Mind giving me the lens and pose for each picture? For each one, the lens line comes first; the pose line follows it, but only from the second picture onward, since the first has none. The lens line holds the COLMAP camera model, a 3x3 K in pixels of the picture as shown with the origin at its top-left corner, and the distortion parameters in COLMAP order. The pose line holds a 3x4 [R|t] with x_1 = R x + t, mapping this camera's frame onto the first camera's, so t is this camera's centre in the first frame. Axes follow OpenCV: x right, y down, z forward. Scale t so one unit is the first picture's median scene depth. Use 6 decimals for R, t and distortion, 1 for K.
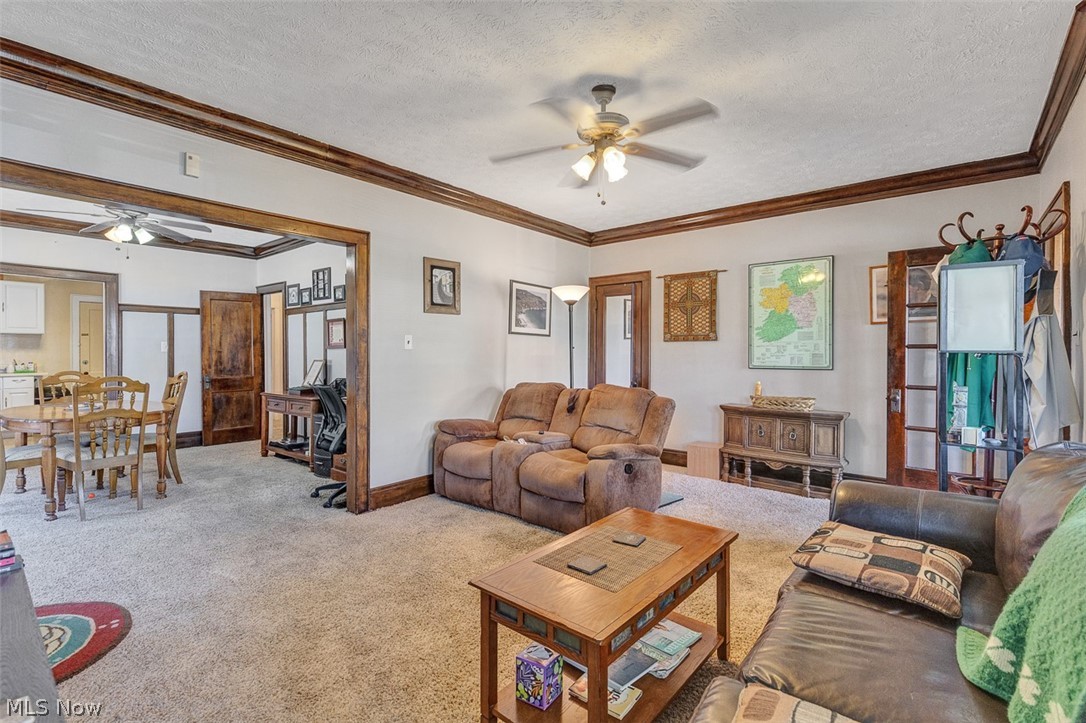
lens RADIAL K [[495.3, 0, 536.1], [0, 495.3, 352.2], [0, 0, 1]] dist [0.012711, -0.002342]
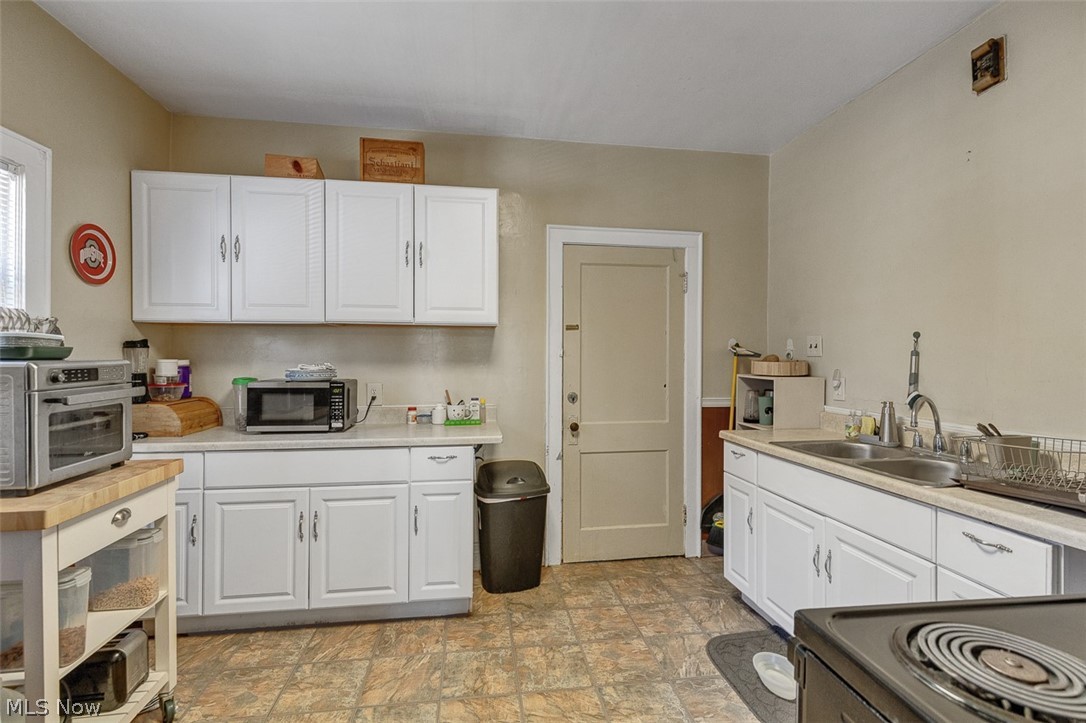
lens RADIAL K [[495.3, 0, 544.3], [0, 495.3, 359.4], [0, 0, 1]] dist [0.012711, -0.002342]
pose [[0.745720, 0.005489, -0.666237, -0.825698], [-0.005797, 0.999982, 0.001751, -0.013171], [0.666234, 0.002556, 0.745738, 0.868163]]
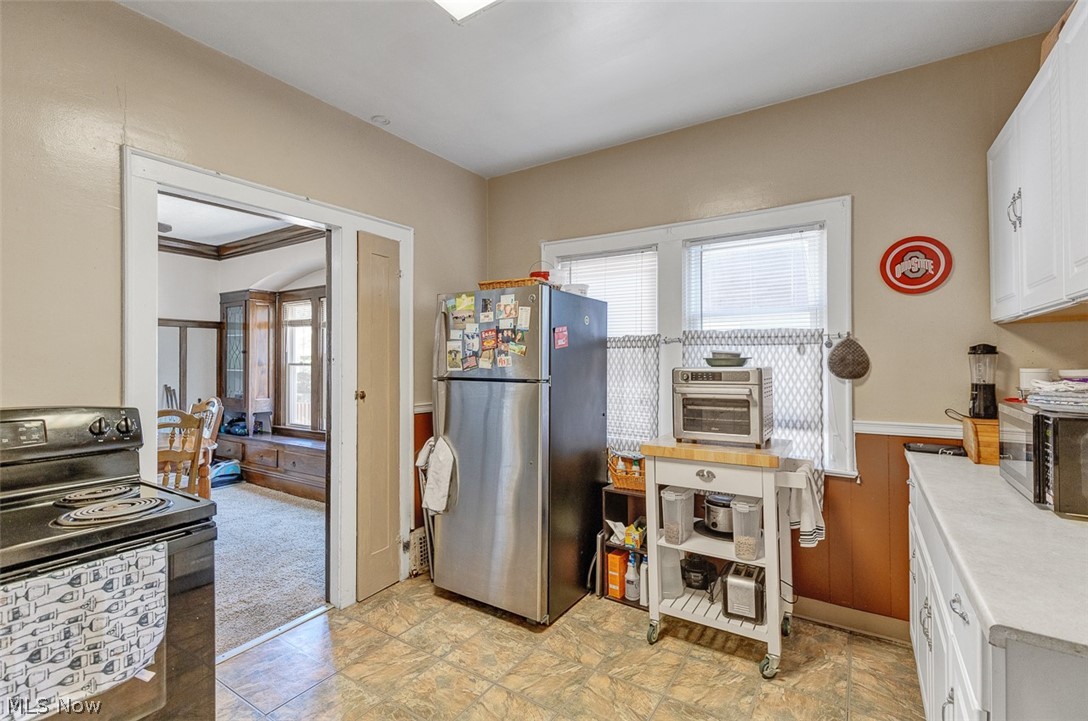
lens RADIAL K [[496.2, 0, 545.0], [0, 496.2, 356.7], [0, 0, 1]] dist [0.012711, -0.002342]
pose [[-0.991841, 0.002195, -0.127463, -0.986067], [0.001890, 0.999995, 0.002512, -0.019540], [0.127468, 0.002251, -0.991840, 1.250145]]
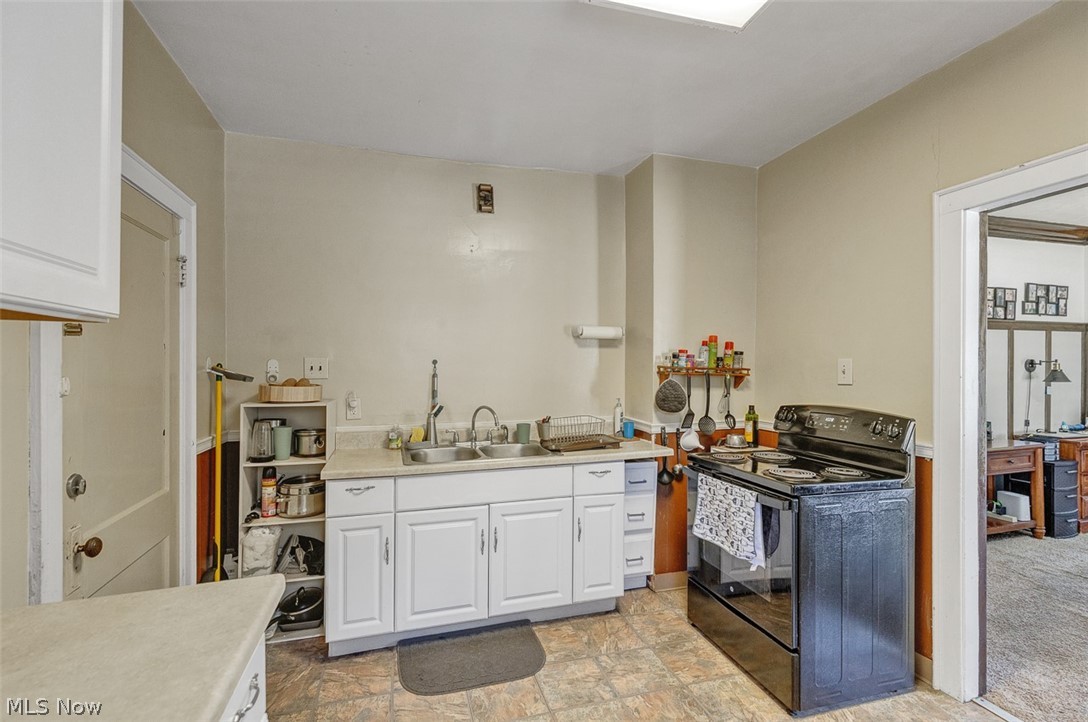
lens RADIAL K [[496.2, 0, 538.0], [0, 496.2, 364.8], [0, 0, 1]] dist [0.012711, -0.002342]
pose [[0.553303, -0.000903, 0.832980, -1.213438], [0.003908, 0.999991, -0.001511, -0.027643], [-0.832971, 0.004092, 0.553302, 0.960566]]
